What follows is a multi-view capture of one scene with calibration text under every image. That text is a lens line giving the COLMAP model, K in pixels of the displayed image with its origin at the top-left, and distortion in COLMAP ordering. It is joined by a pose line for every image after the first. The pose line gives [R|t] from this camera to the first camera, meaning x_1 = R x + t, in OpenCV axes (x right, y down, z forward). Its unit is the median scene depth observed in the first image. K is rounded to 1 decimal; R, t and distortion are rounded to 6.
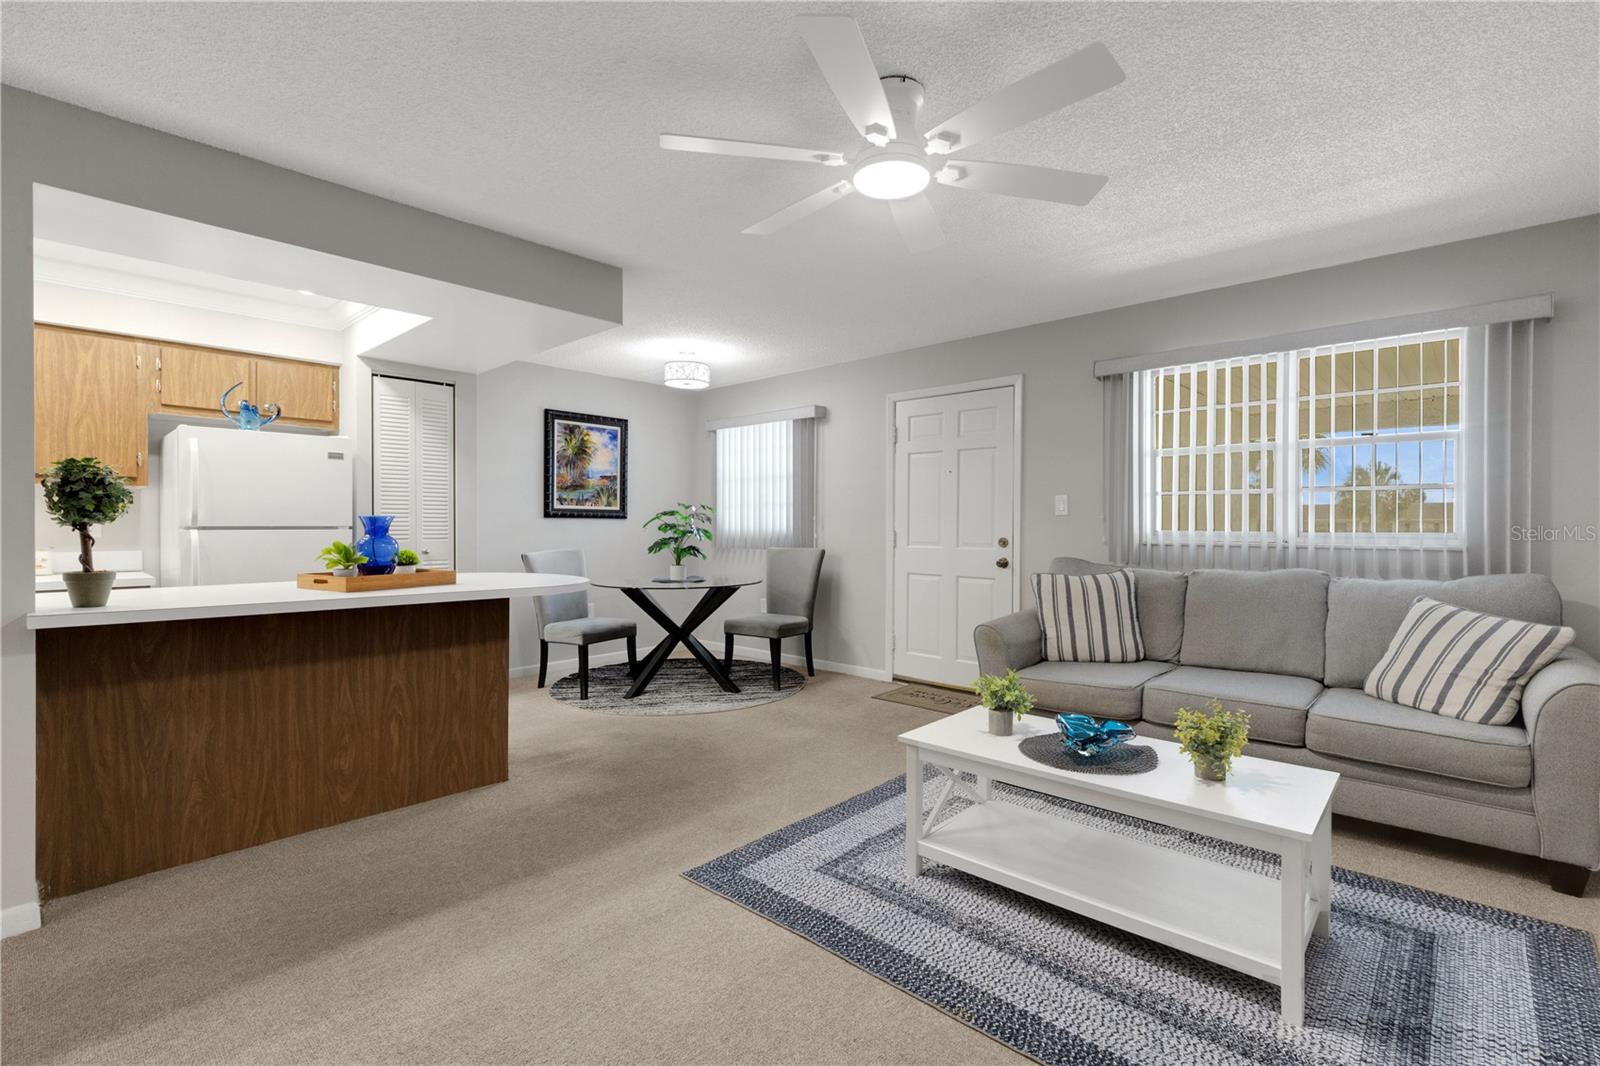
lens RADIAL K [[722.4, 0, 801.1], [0, 722.4, 530.0], [0, 0, 1]] dist [0.004765, 0.000369]
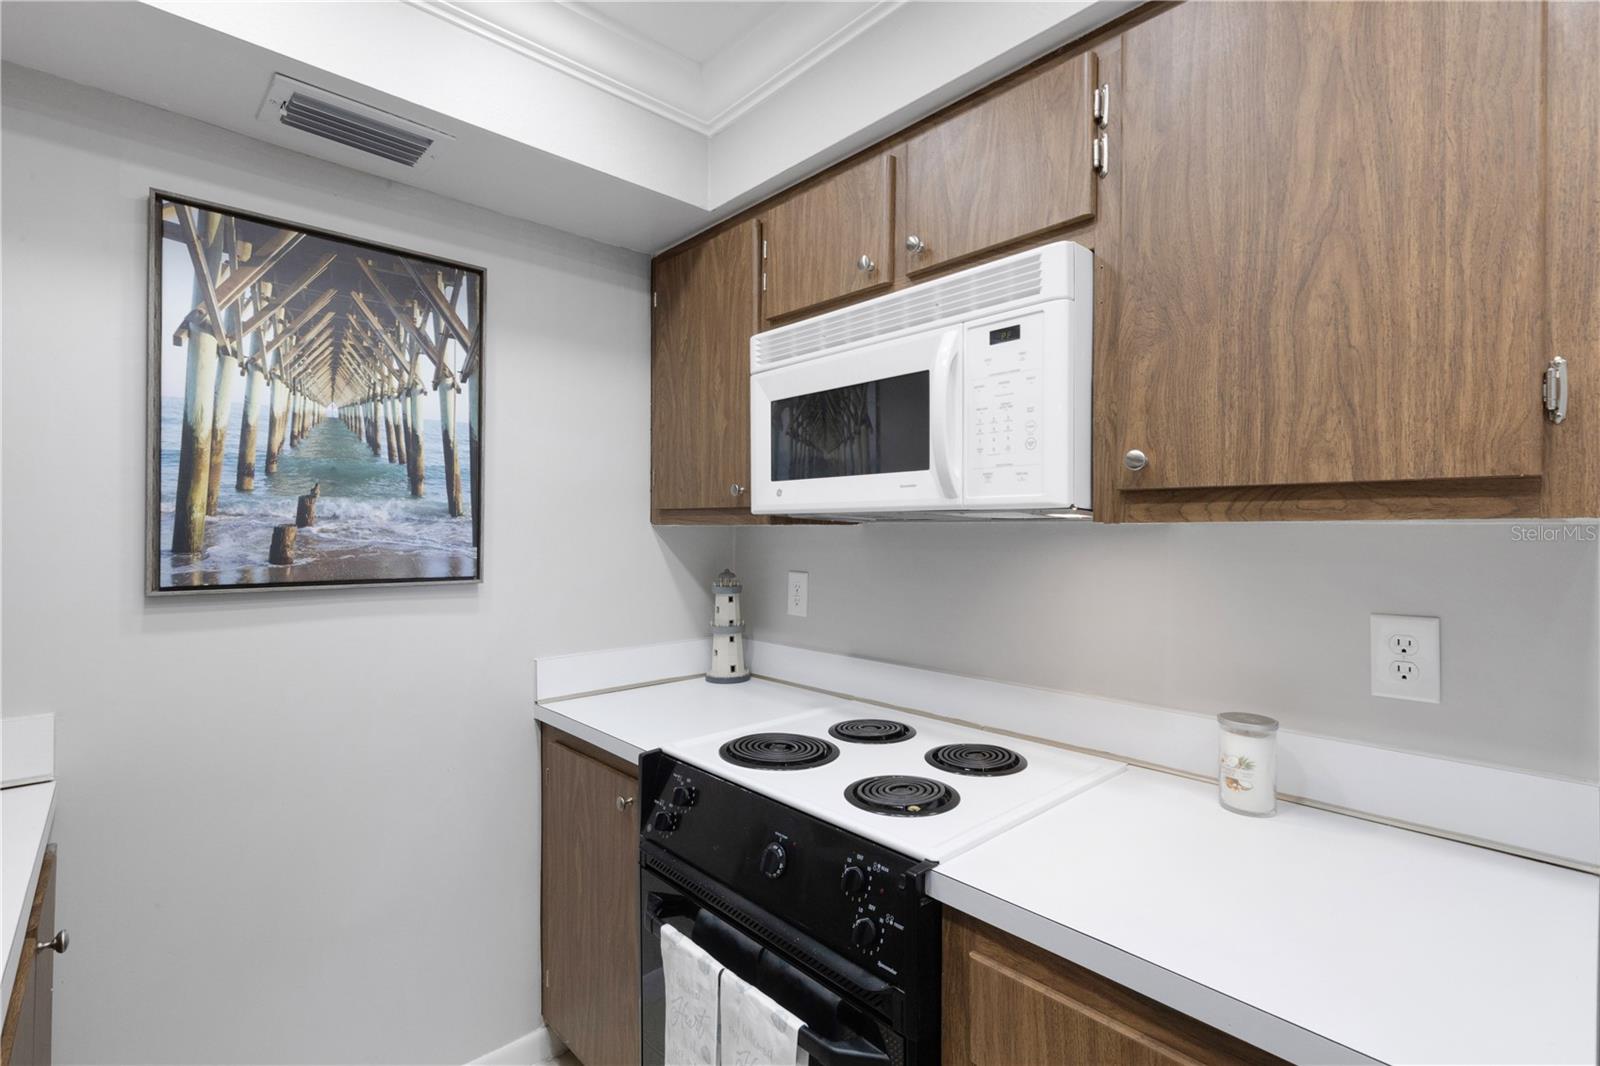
lens RADIAL K [[735.7, 0, 803.6], [0, 735.7, 529.4], [0, 0, 1]] dist [0.004120, 0.000281]
pose [[-0.071252, -0.004348, -0.997449, -0.500644], [-0.010335, 0.999940, -0.003620, -0.039411], [0.997405, 0.010050, -0.071293, 0.583333]]
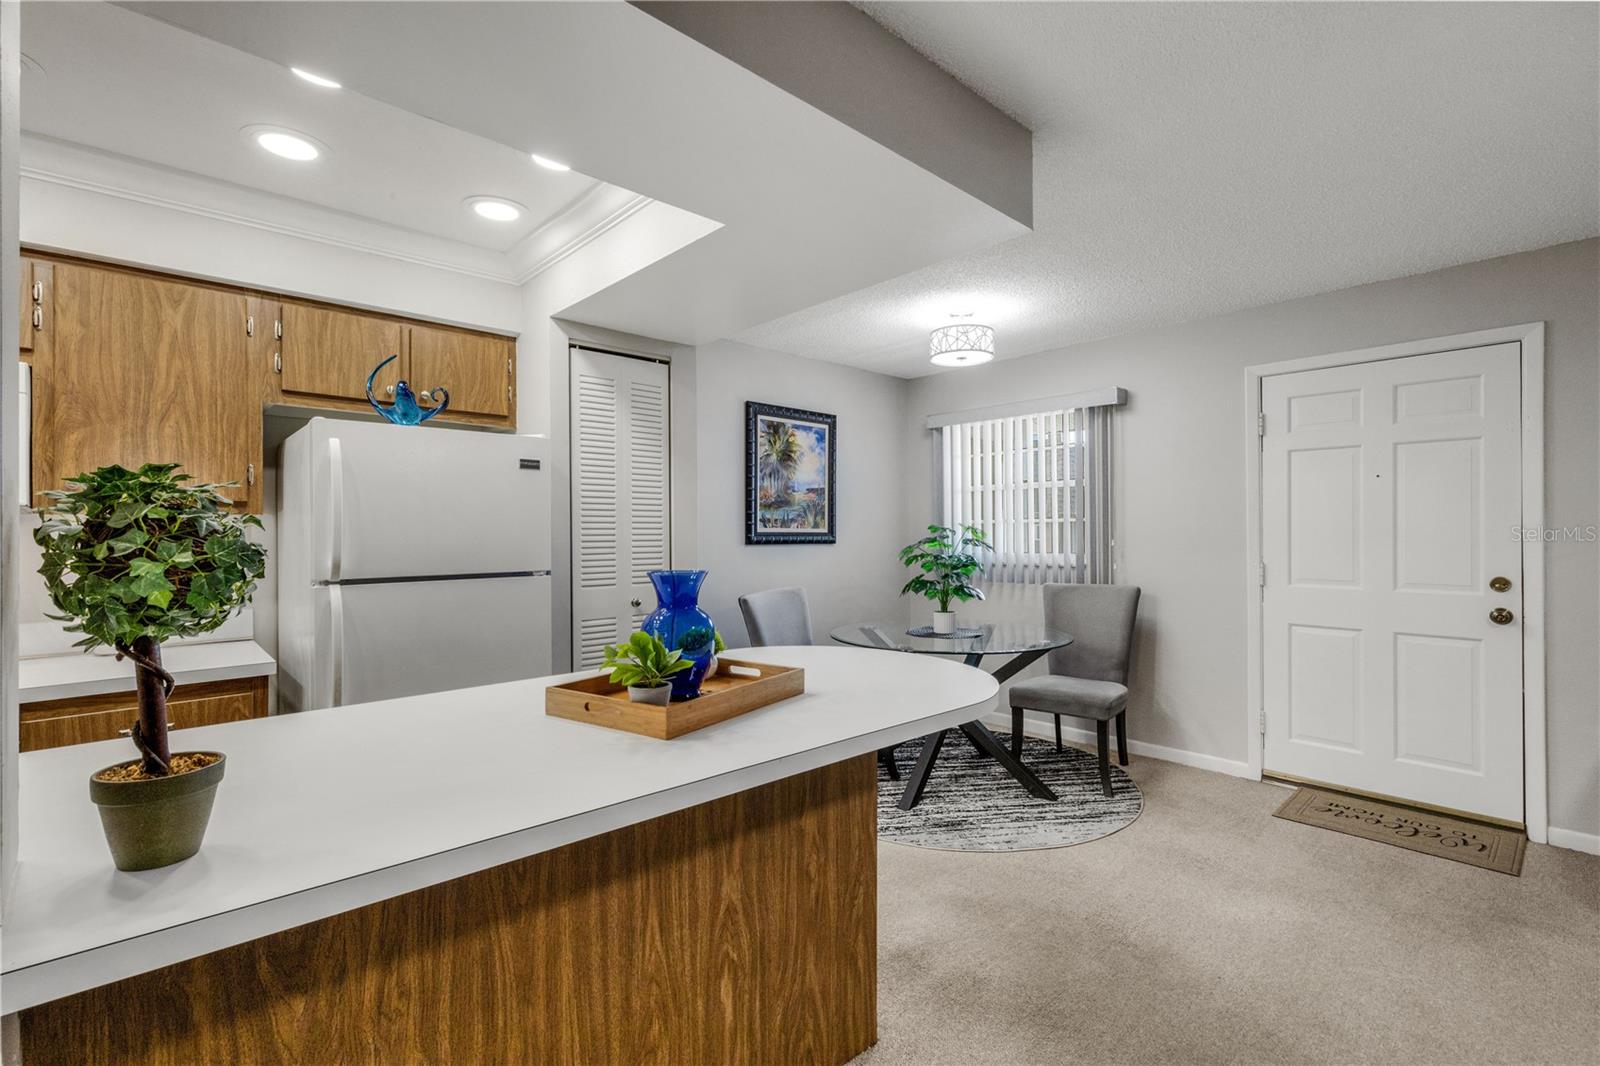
lens RADIAL K [[718.7, 0, 798.6], [0, 718.7, 531.0], [0, 0, 1]] dist [0.008153, -0.000339]
pose [[0.997127, -0.008524, -0.075262, -0.268456], [0.007728, 0.999911, -0.010869, -0.025416], [0.075348, 0.010256, 0.997105, 0.280969]]
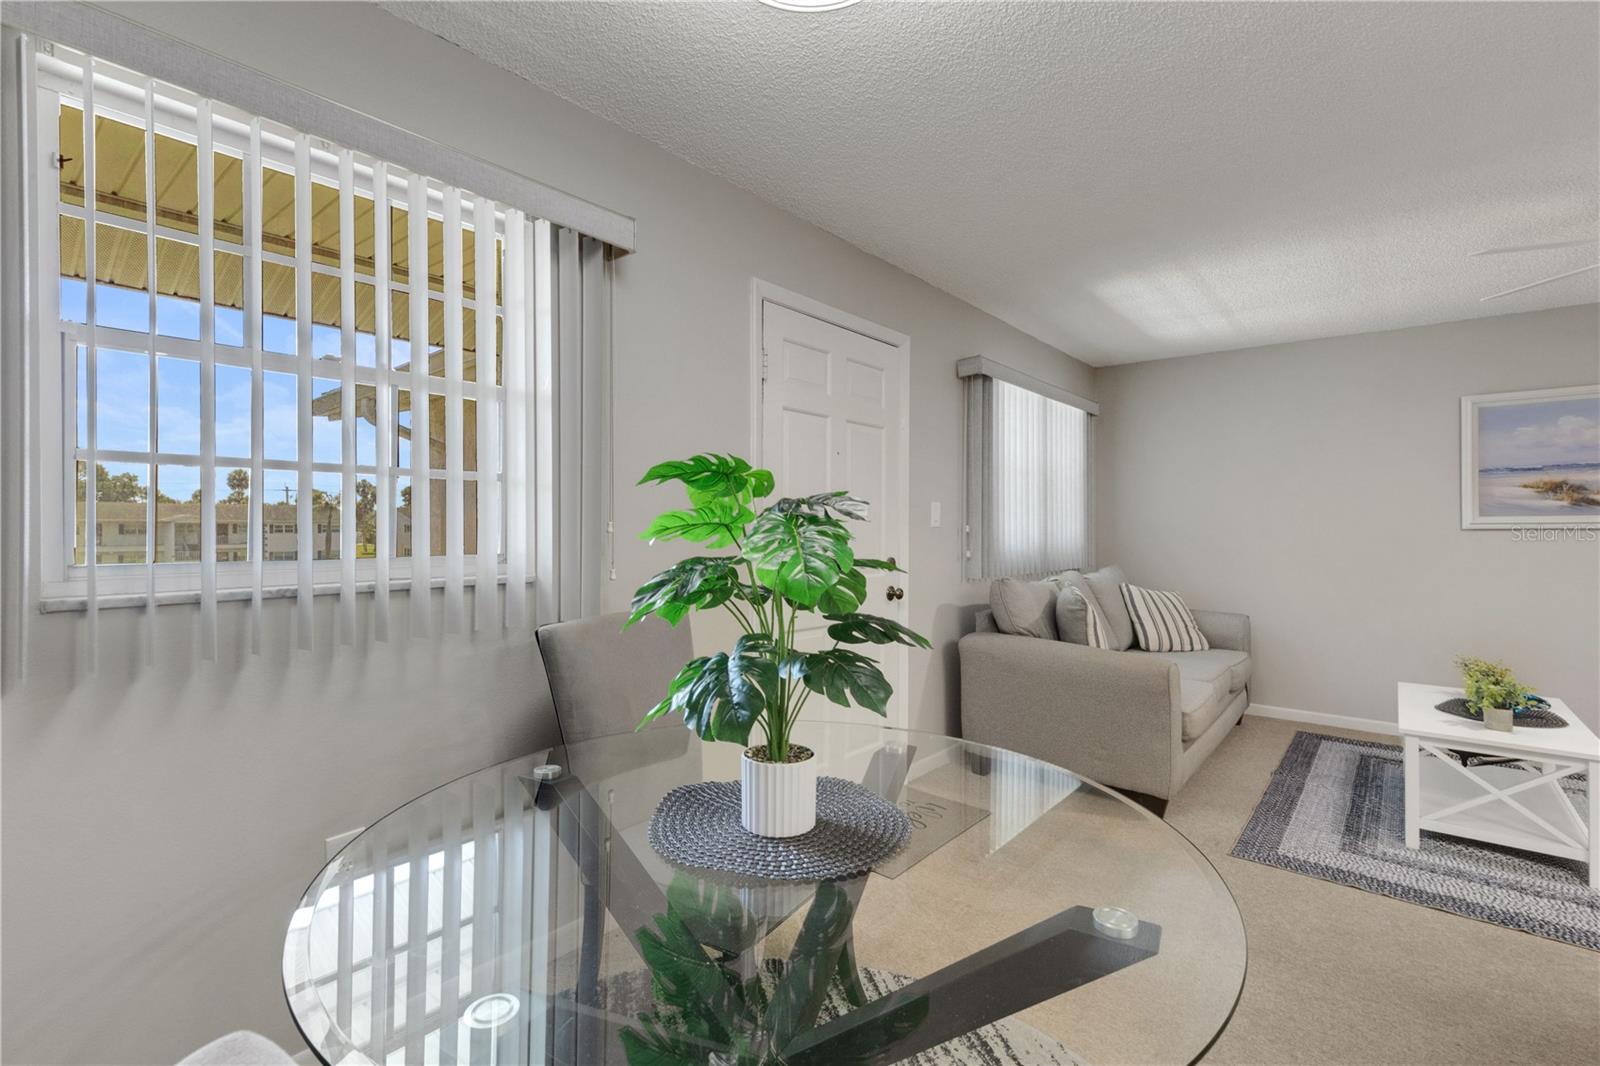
lens RADIAL K [[730.0, 0, 800.0], [0, 730.0, 533.0], [0, 0, 1]] dist [0.007189, 0.000190]
pose [[-0.053573, -0.007254, 0.998538, -0.386400], [0.003862, 0.999965, 0.007472, -0.017891], [-0.998556, 0.004256, -0.053543, 1.022827]]
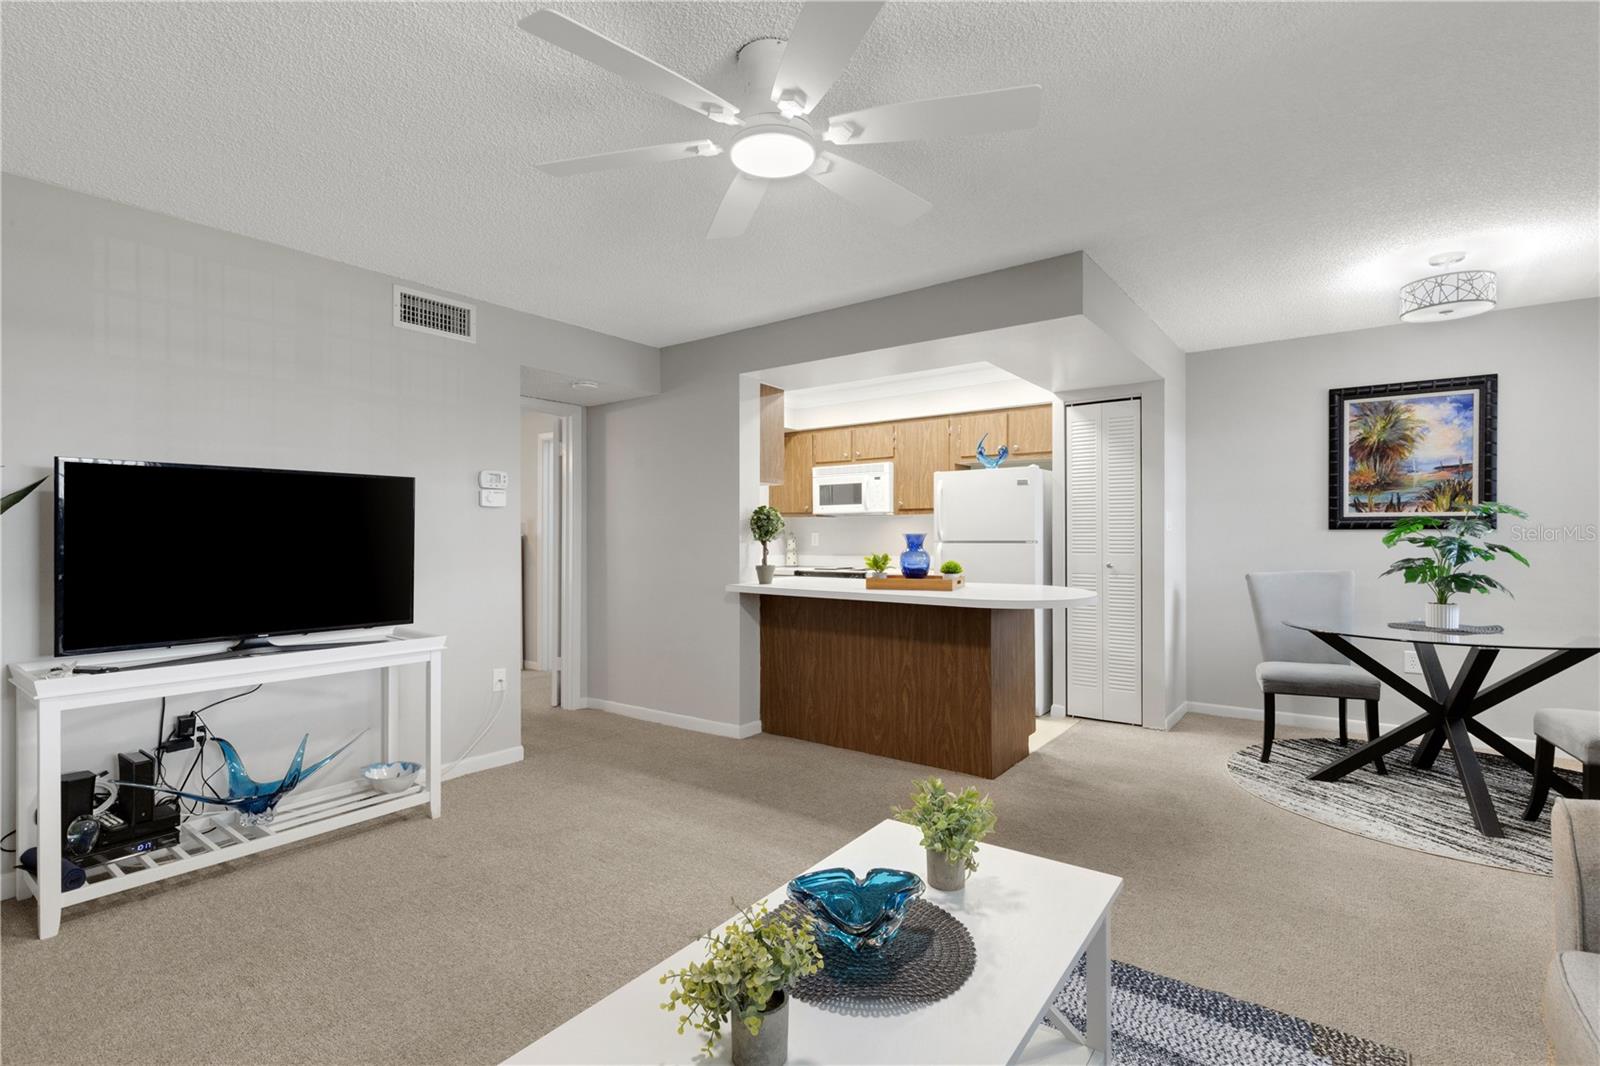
lens RADIAL K [[747.6, 0, 800.0], [0, 747.6, 533.0], [0, 0, 1]] dist [0.005879, -0.000310]
pose [[0.105314, -0.006531, -0.994418, 0.426574], [-0.003991, 0.999968, -0.006990, -0.005948], [0.994431, 0.004705, 0.105284, 0.383598]]
